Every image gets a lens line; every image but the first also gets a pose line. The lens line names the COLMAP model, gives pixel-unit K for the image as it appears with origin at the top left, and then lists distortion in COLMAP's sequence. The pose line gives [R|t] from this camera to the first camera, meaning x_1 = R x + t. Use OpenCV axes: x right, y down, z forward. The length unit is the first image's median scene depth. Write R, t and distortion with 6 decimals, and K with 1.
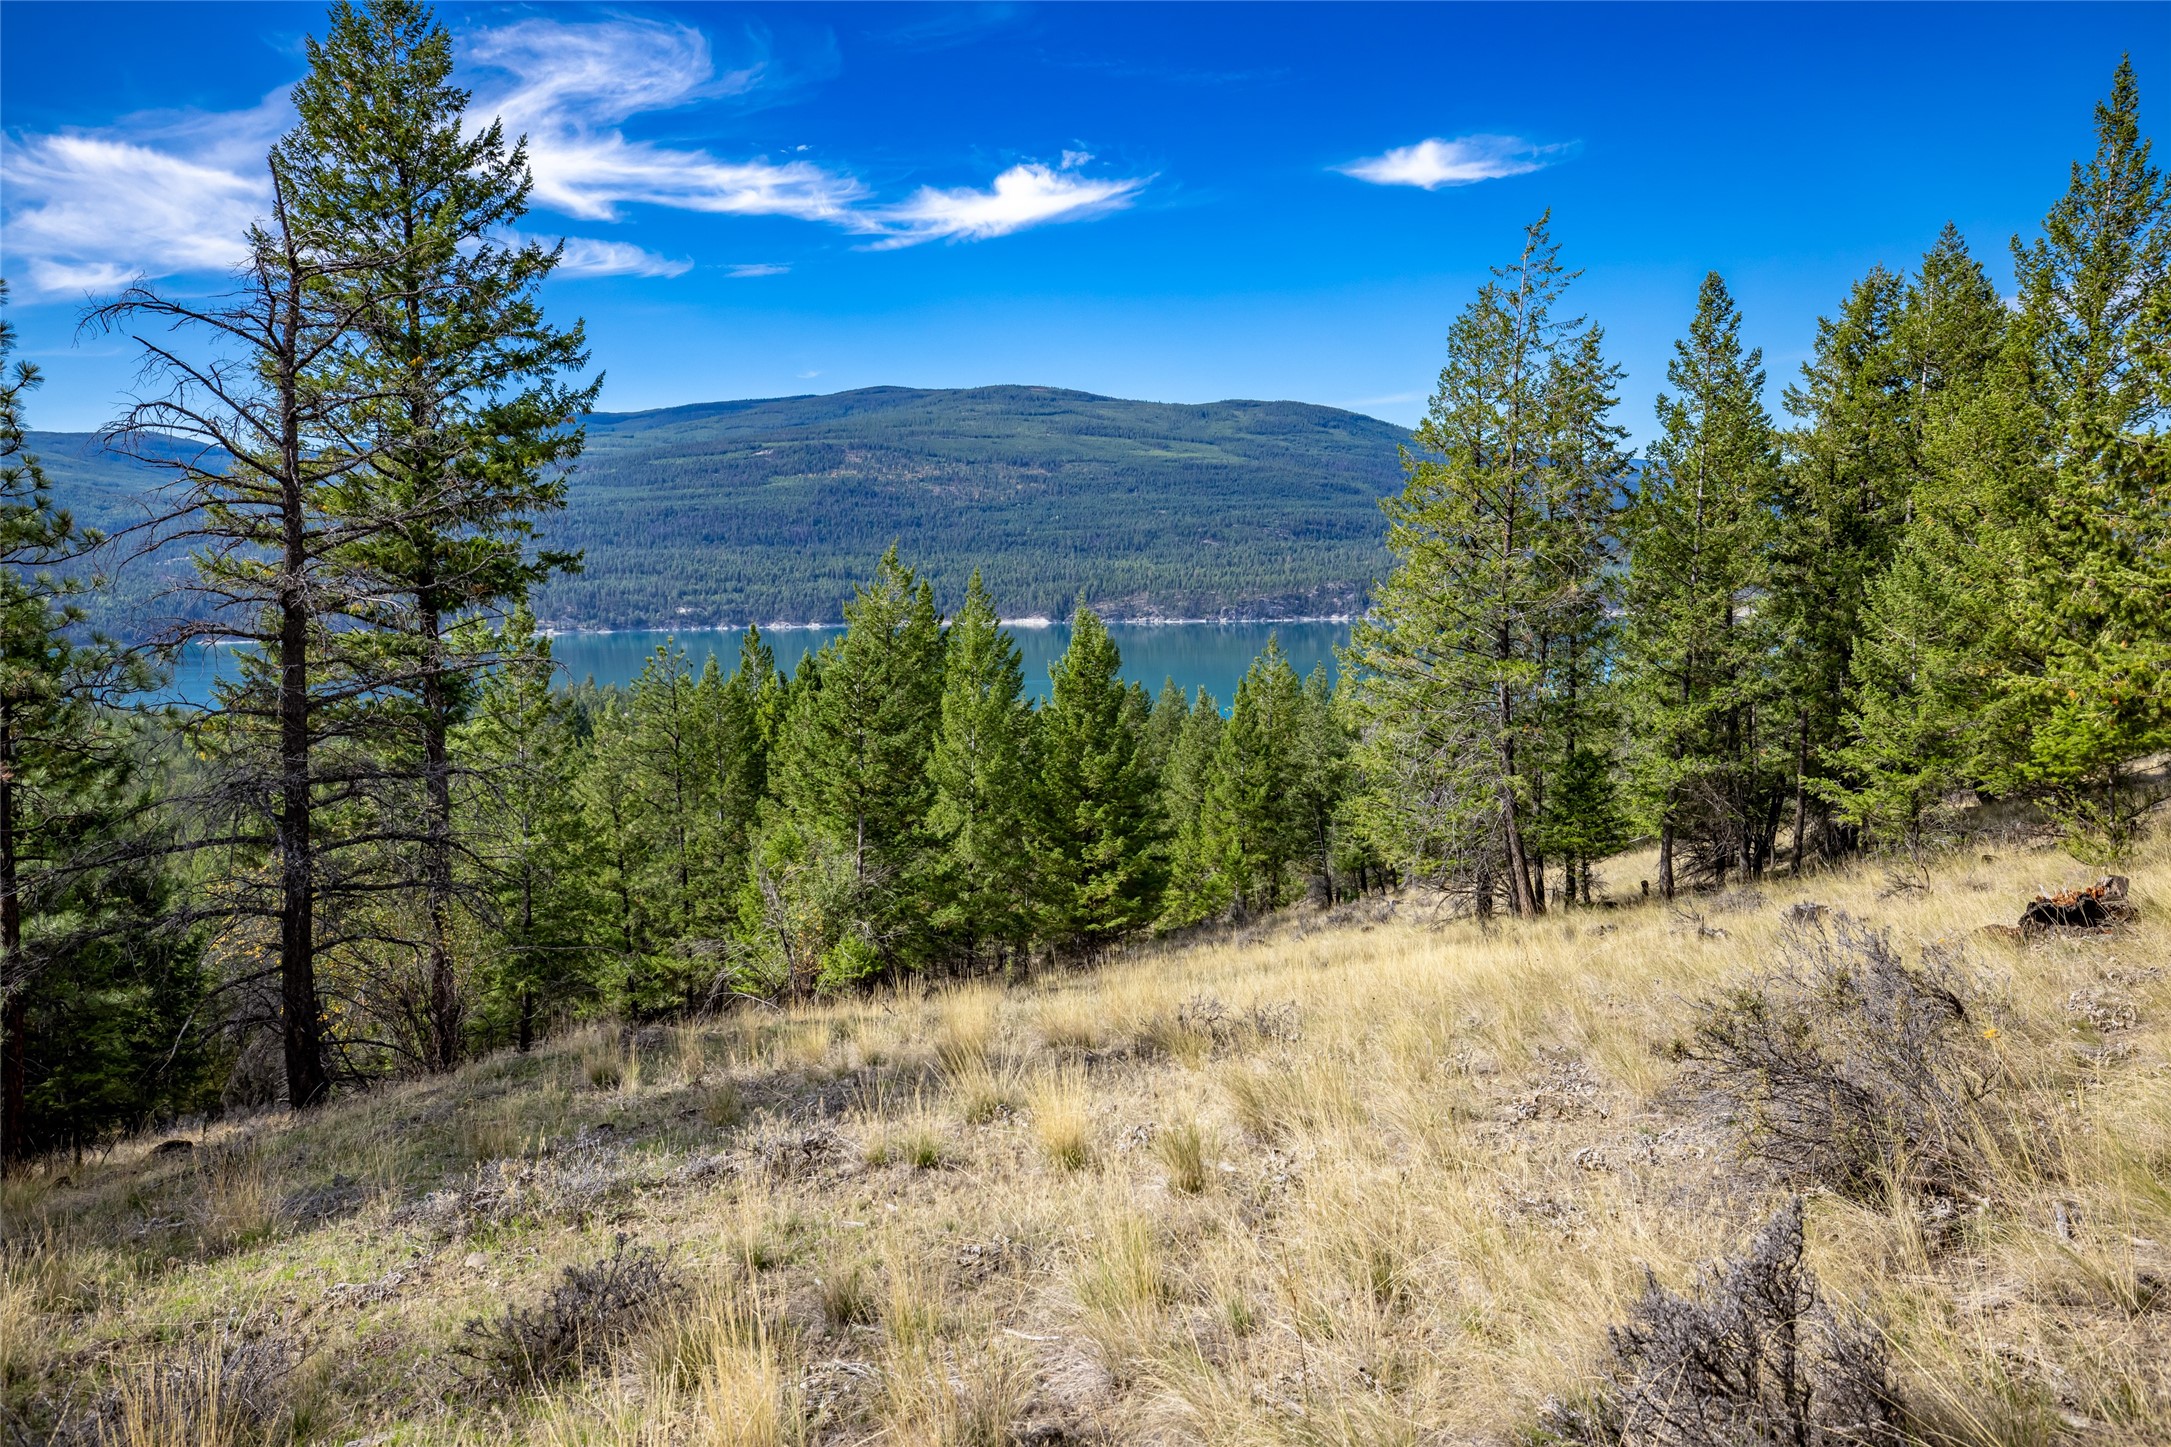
lens RADIAL K [[1470.0, 0, 1091.9], [0, 1470.0, 721.5], [0, 0, 1]] dist [-0.007788, 0.043366]
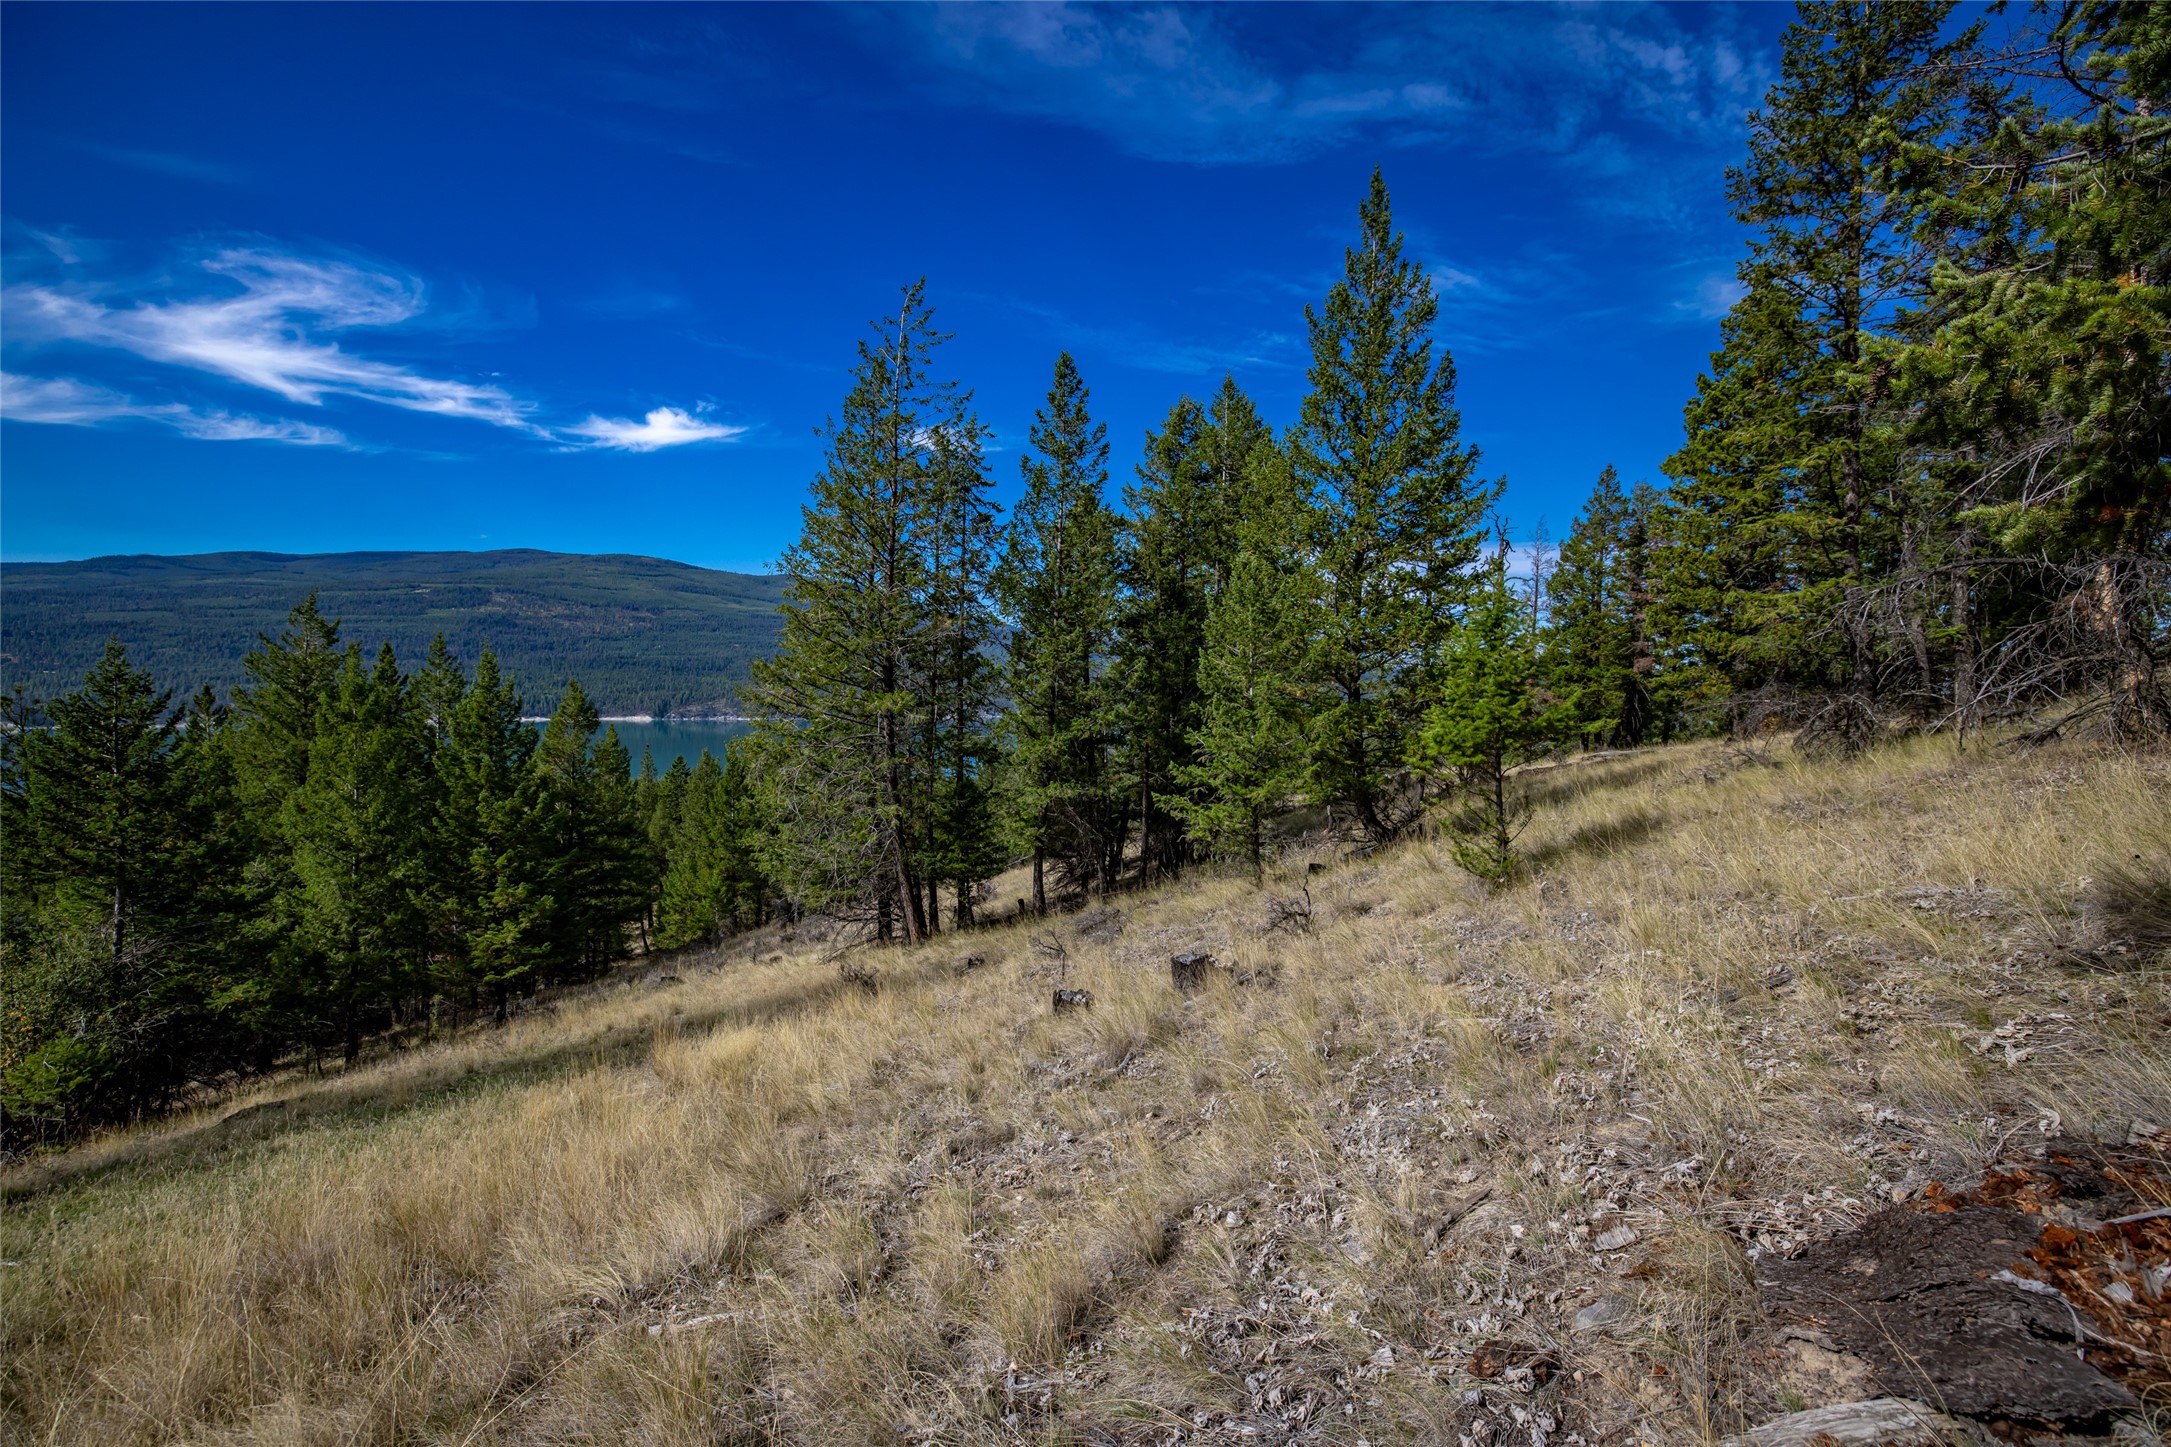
lens RADIAL K [[931.0, 0, 1087.4], [0, 931.0, 727.3], [0, 0, 1]] dist [-0.038405, 0.014368]
pose [[0.917974, 0.003119, 0.396629, 0.139680], [0.021002, 0.998184, -0.056458, 0.019724], [-0.396085, 0.060157, 0.916241, 0.320624]]
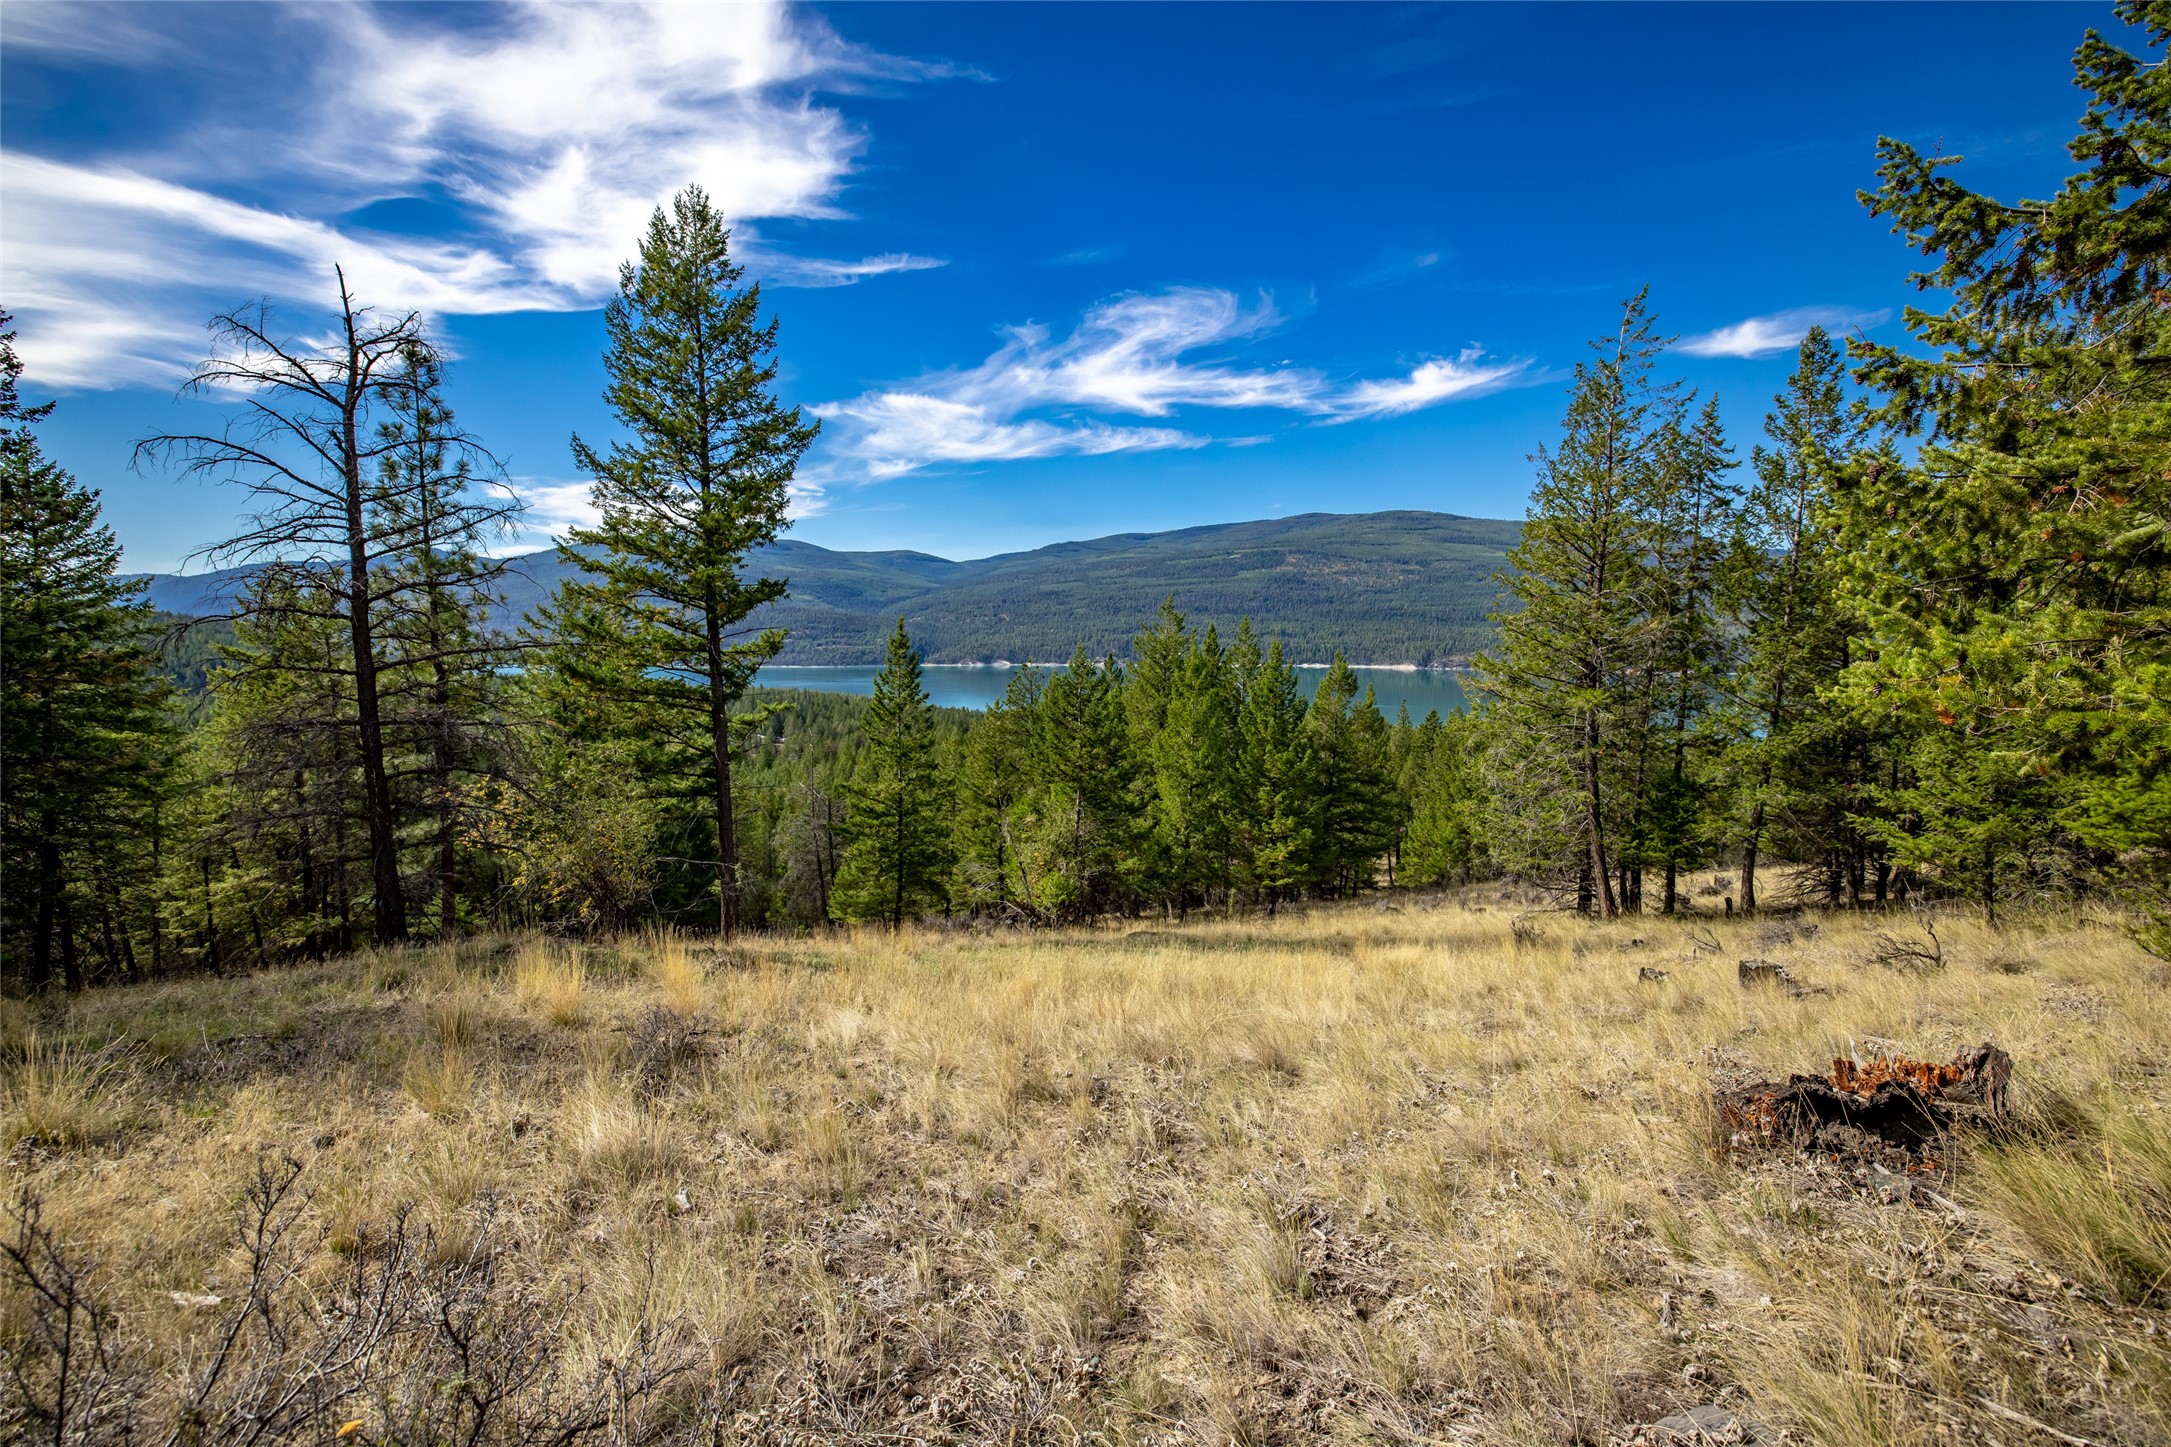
lens RADIAL K [[931.0, 0, 1091.4], [0, 931.0, 716.5], [0, 0, 1]] dist [-0.038405, 0.014368]
pose [[0.932004, 0.049564, -0.359043, 0.166306], [-0.053337, 0.998576, -0.000604, 0.000035], [0.358502, 0.019713, 0.933321, 0.189658]]
